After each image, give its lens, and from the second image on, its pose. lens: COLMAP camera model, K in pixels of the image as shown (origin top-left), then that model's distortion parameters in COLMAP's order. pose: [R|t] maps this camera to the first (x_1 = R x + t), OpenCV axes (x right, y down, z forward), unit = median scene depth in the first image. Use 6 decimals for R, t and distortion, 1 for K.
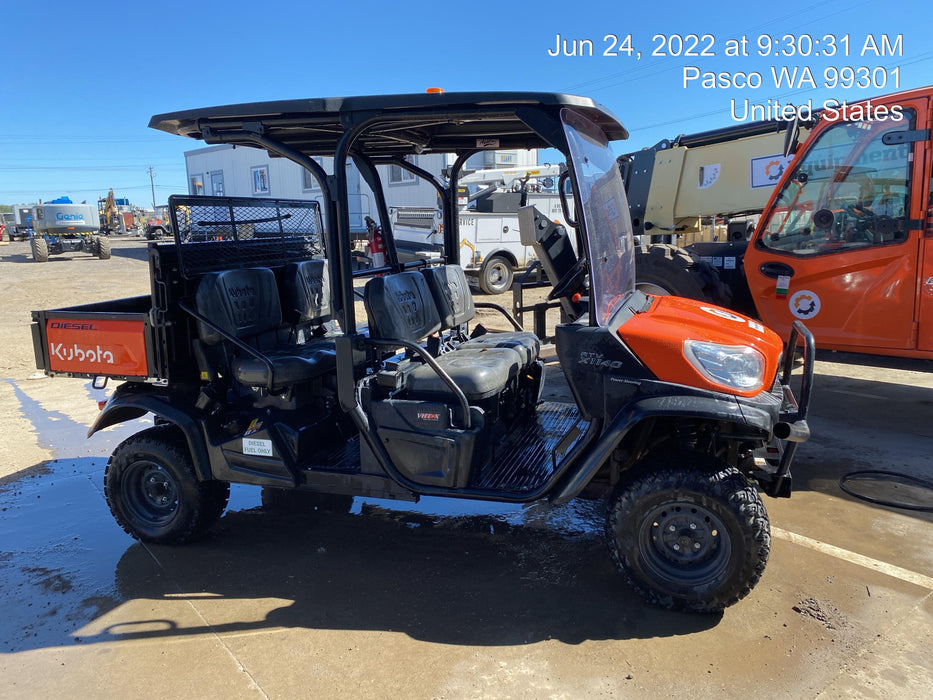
lens RADIAL K [[712.6, 0, 467.7], [0, 712.6, 378.4], [0, 0, 1]] dist [-0.004739, -0.096354]
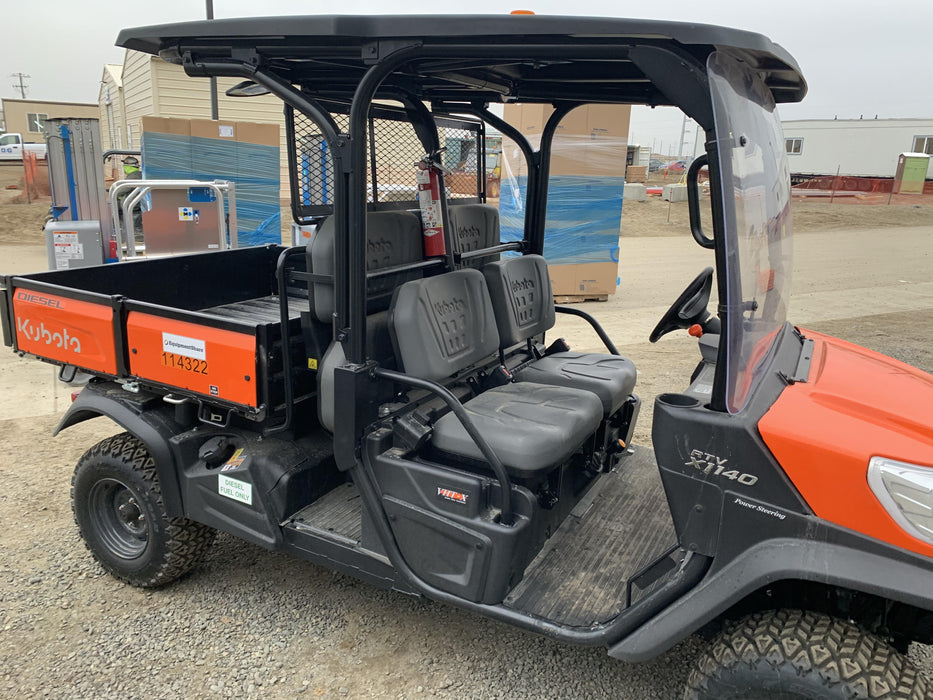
lens RADIAL K [[712.6, 0, 467.7], [0, 712.6, 378.4], [0, 0, 1]] dist [-0.004739, -0.096354]
pose [[0.983157, 0.113698, -0.143094, 0.040486], [-0.102945, 0.991428, 0.080456, -0.104521], [0.151015, -0.064370, 0.986433, 0.299094]]
